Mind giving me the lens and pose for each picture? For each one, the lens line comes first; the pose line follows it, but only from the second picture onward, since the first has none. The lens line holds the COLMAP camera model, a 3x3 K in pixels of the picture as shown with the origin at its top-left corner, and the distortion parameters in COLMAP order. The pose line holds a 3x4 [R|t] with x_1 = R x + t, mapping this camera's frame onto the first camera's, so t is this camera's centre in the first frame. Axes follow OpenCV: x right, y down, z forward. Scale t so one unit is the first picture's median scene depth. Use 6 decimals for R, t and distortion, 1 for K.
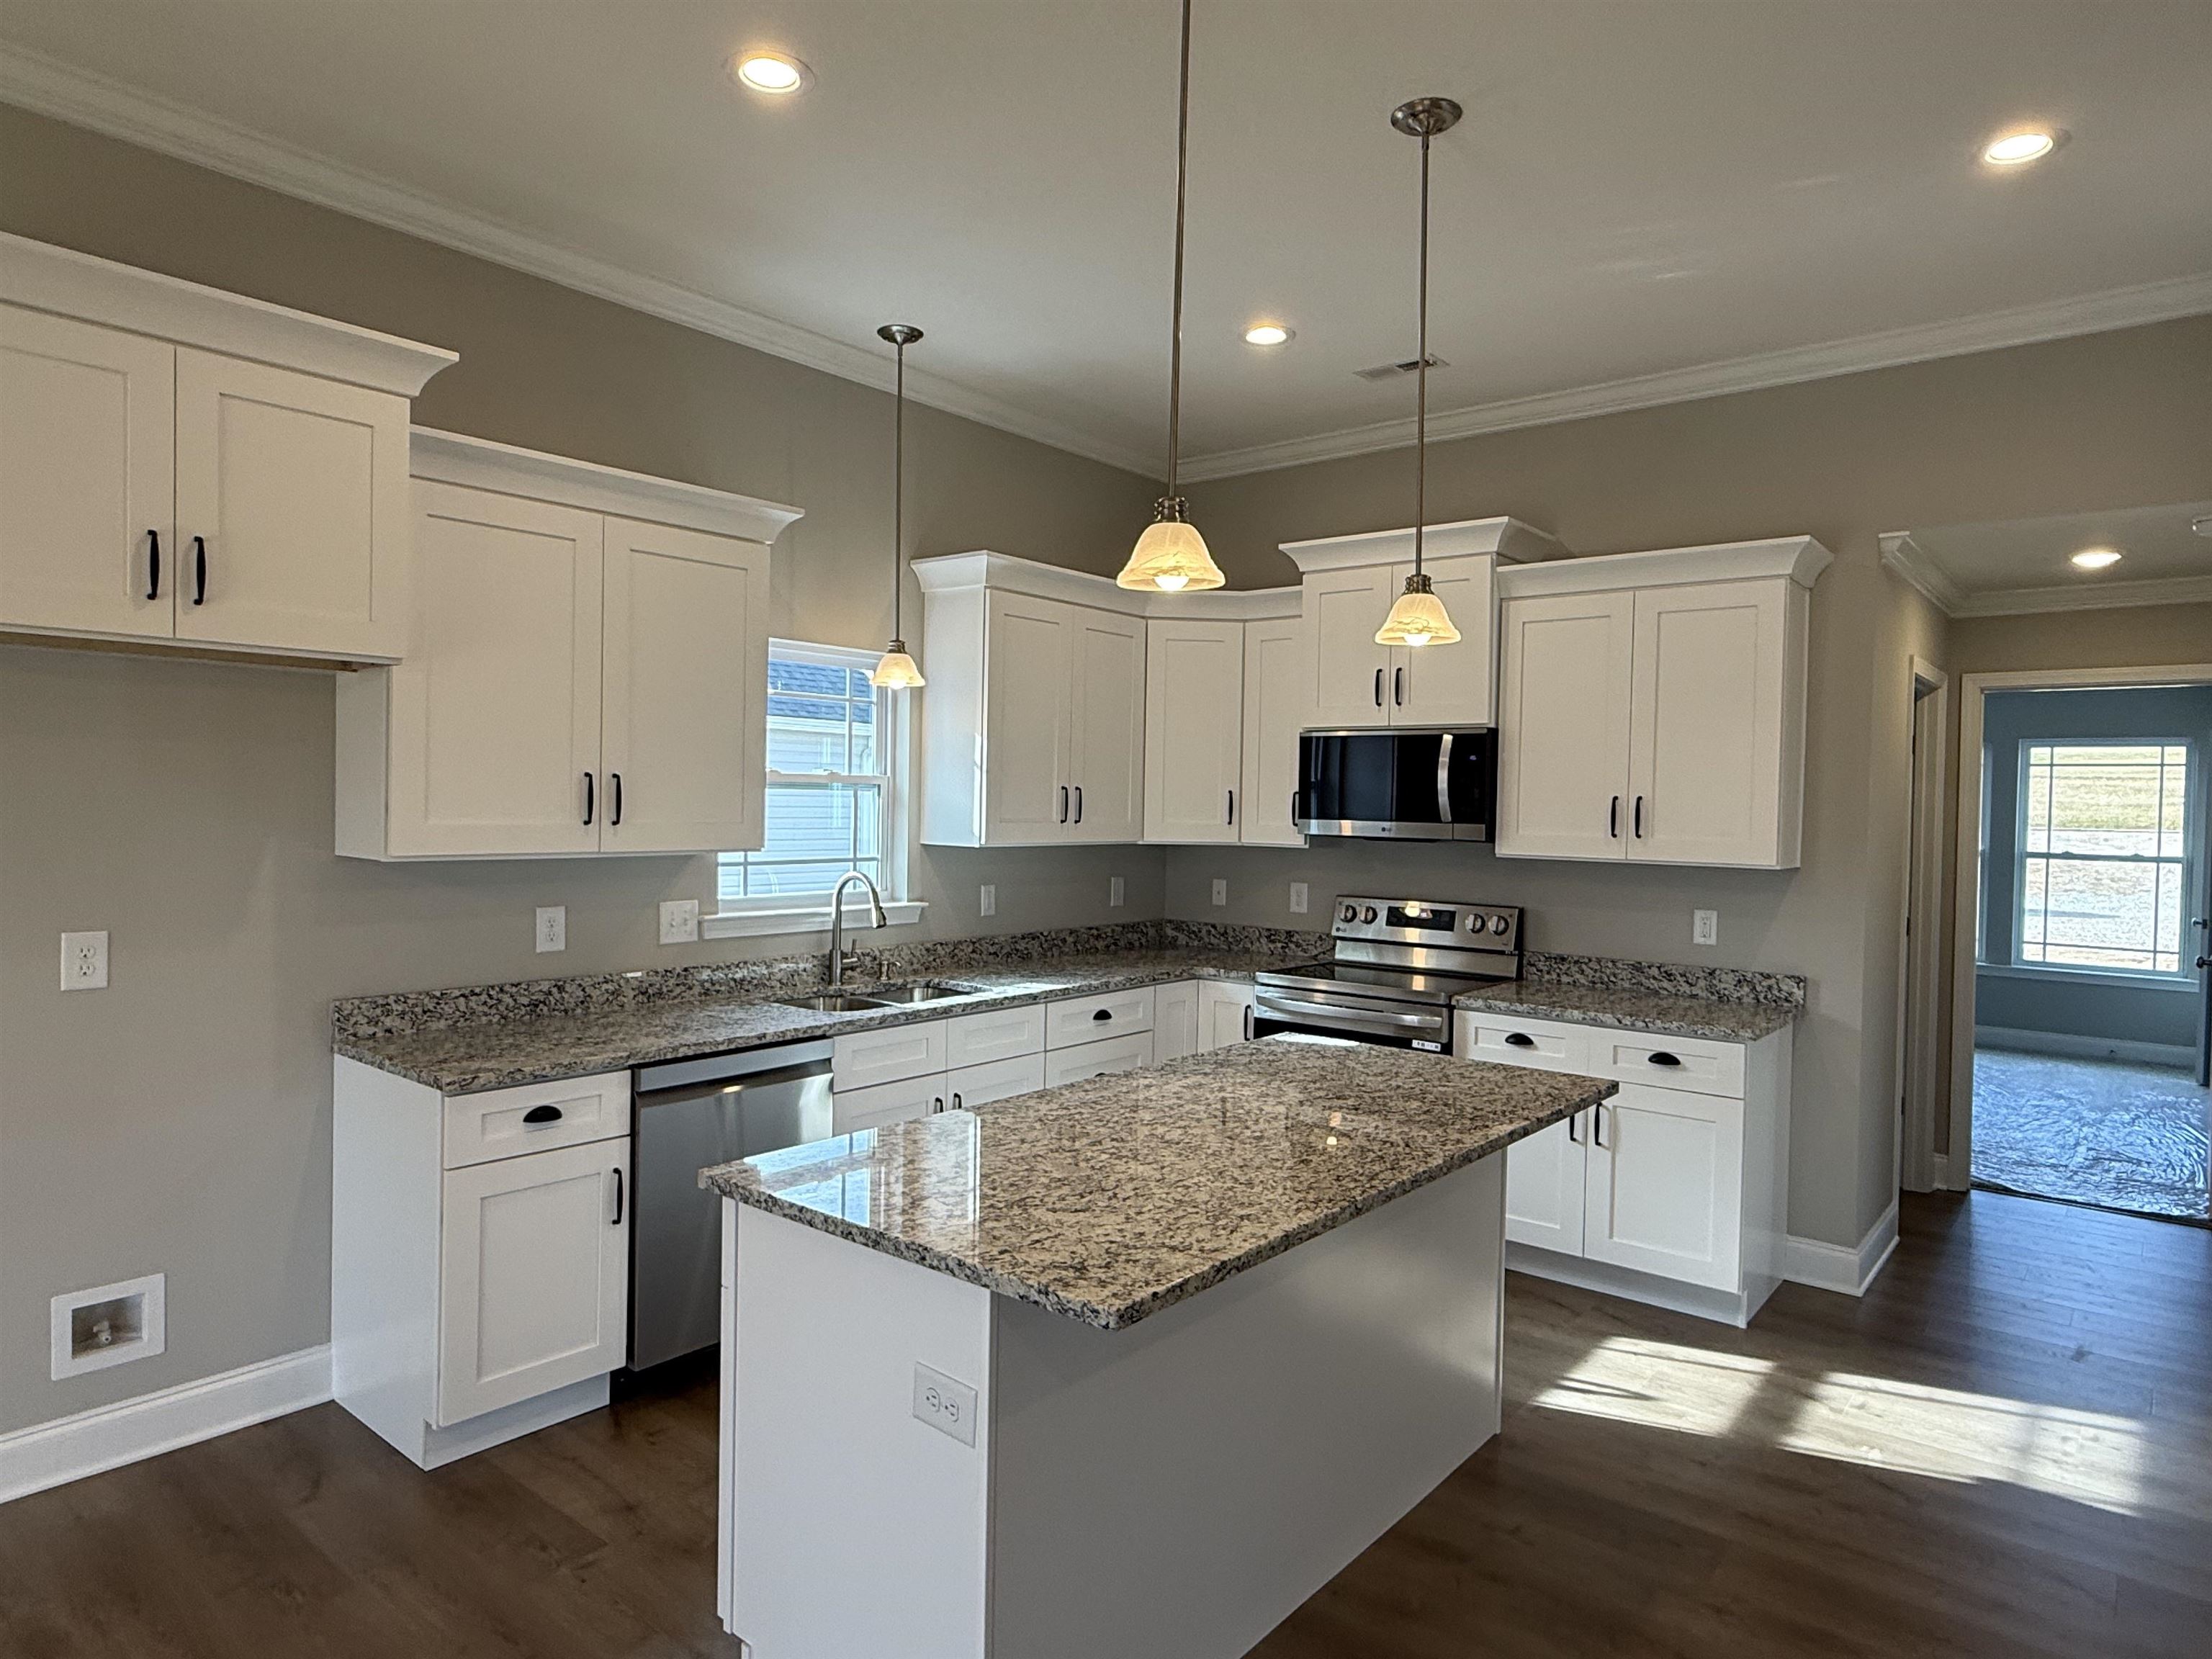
lens RADIAL K [[1307.9, 0, 1106.0], [0, 1307.9, 829.5], [0, 0, 1]] dist [0.002979, 0.001263]
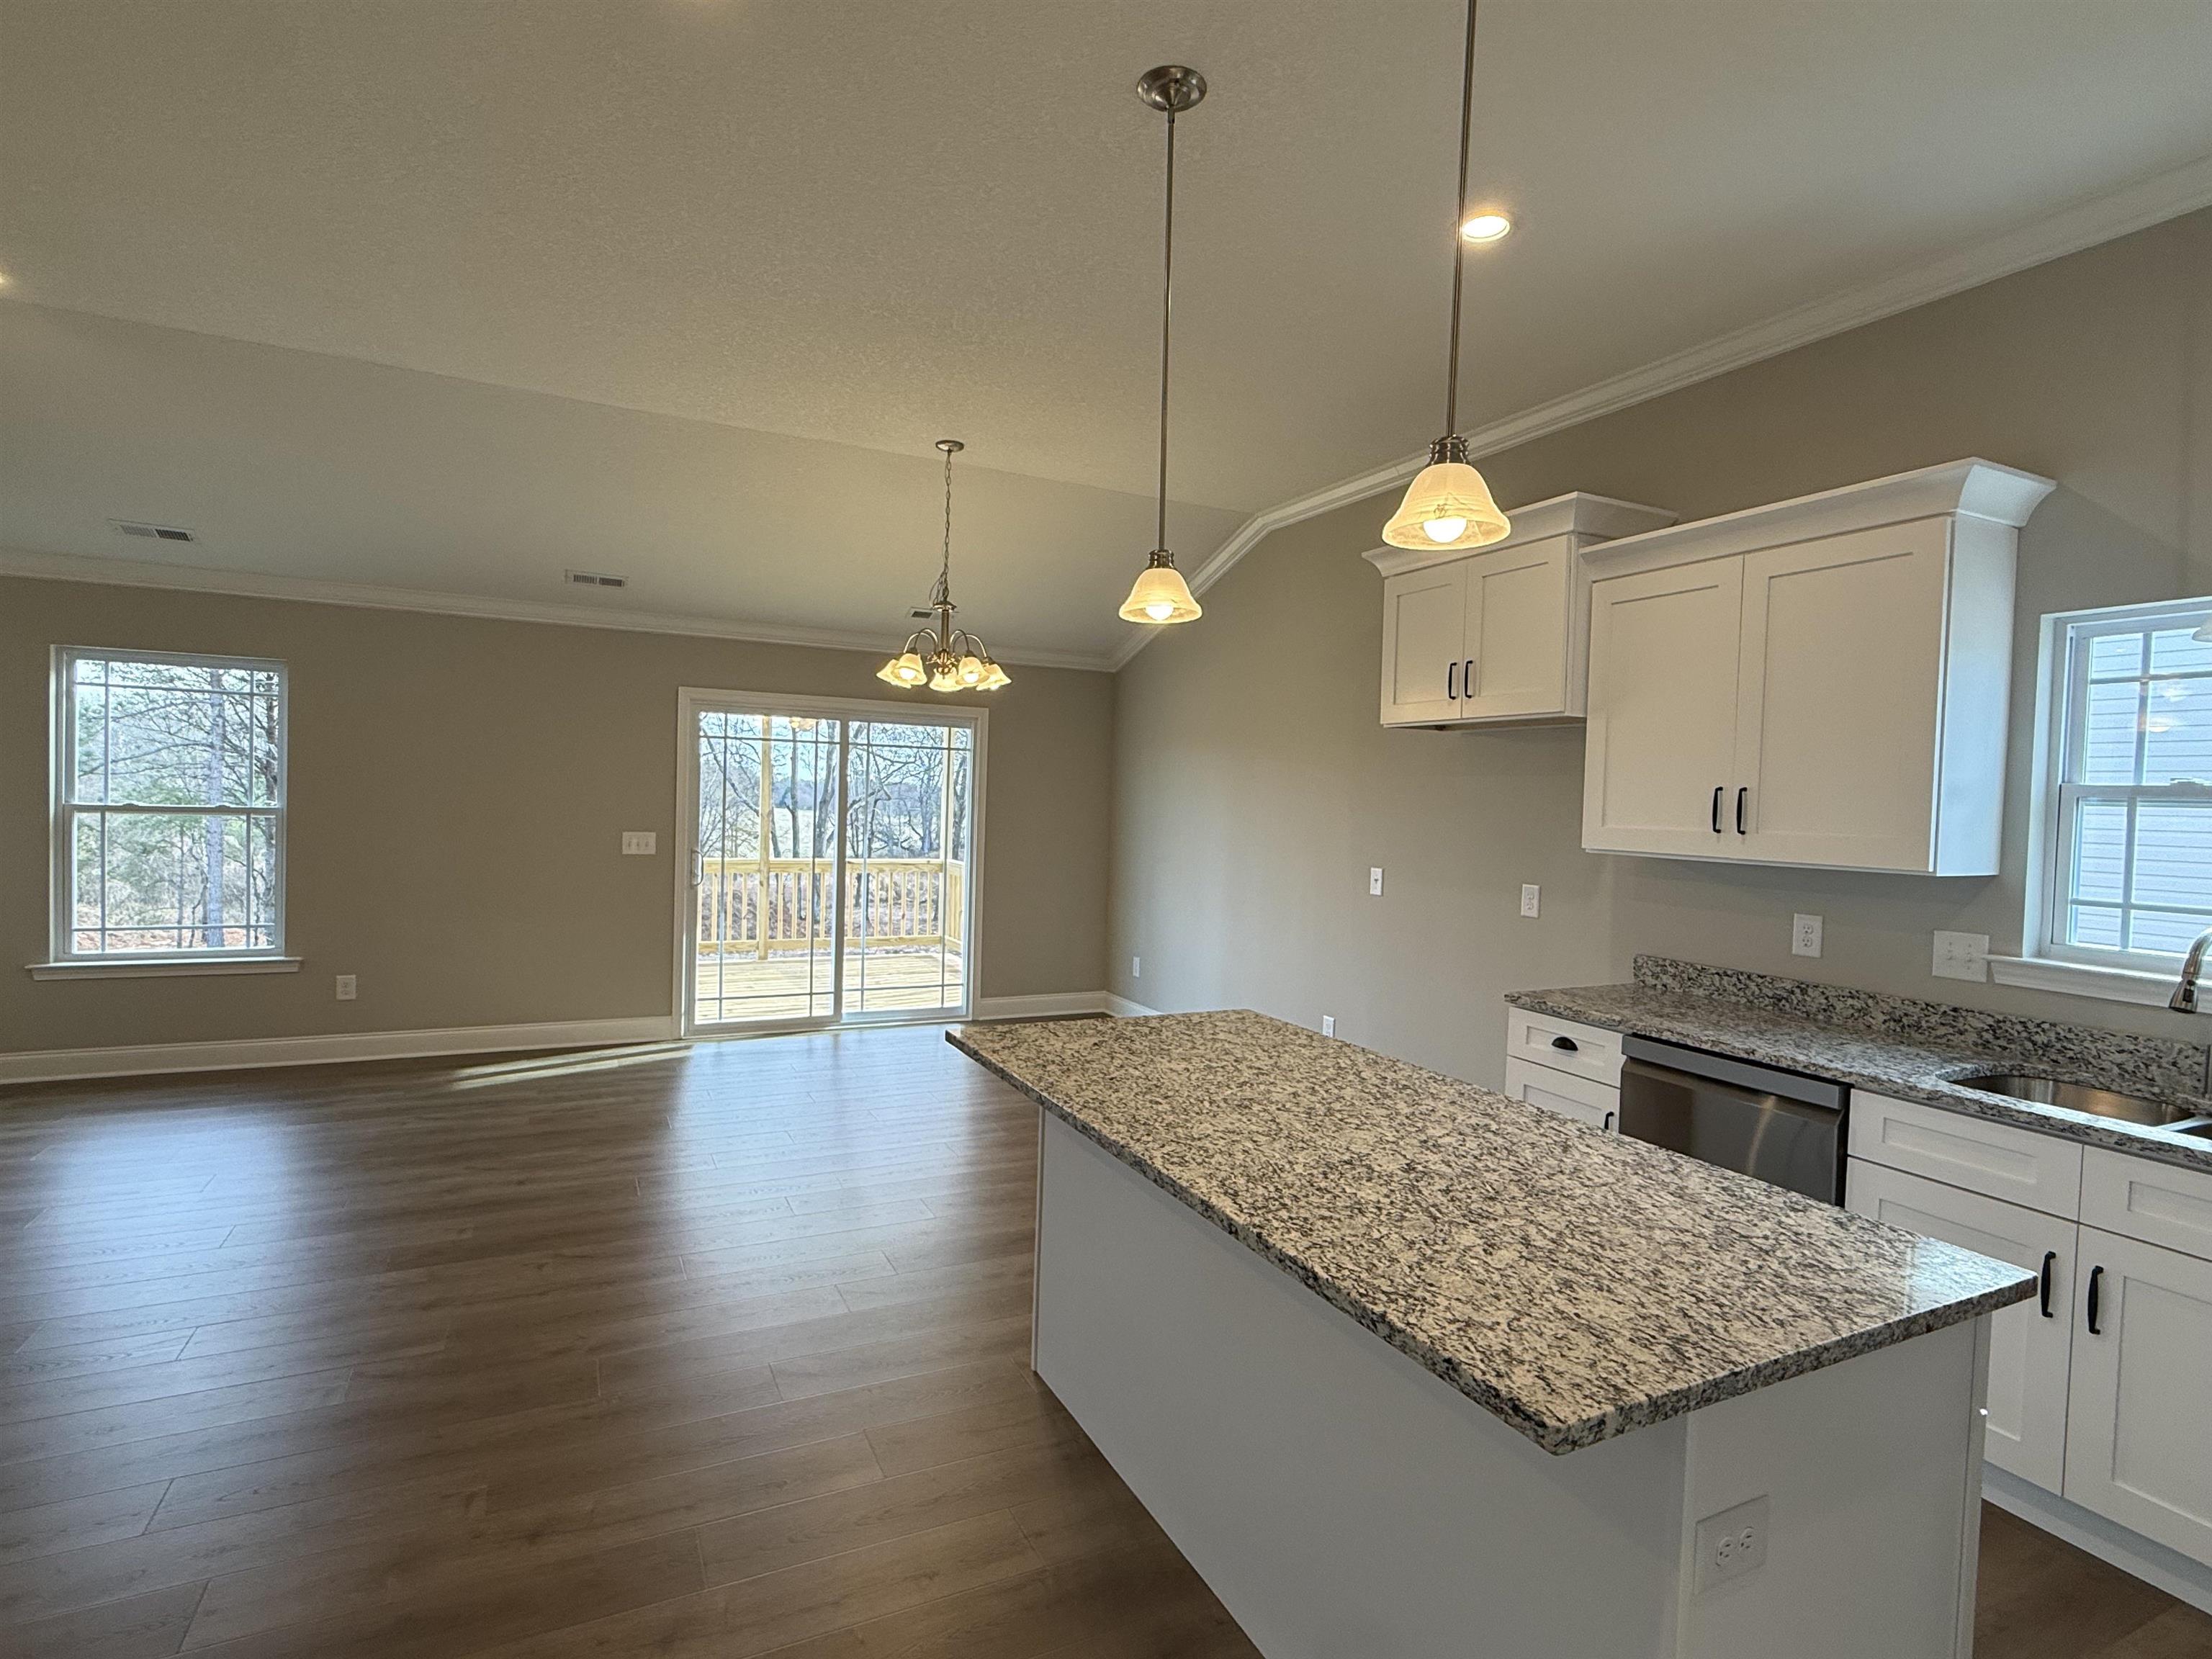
lens RADIAL K [[1104.4, 0, 1103.4], [0, 1104.4, 837.6], [0, 0, 1]] dist [-0.001453, -0.000292]
pose [[-0.409004, 0.001808, -0.912531, 0.710007], [-0.060306, 0.997758, 0.029006, 0.004829], [0.910538, 0.066894, -0.407978, 0.924334]]
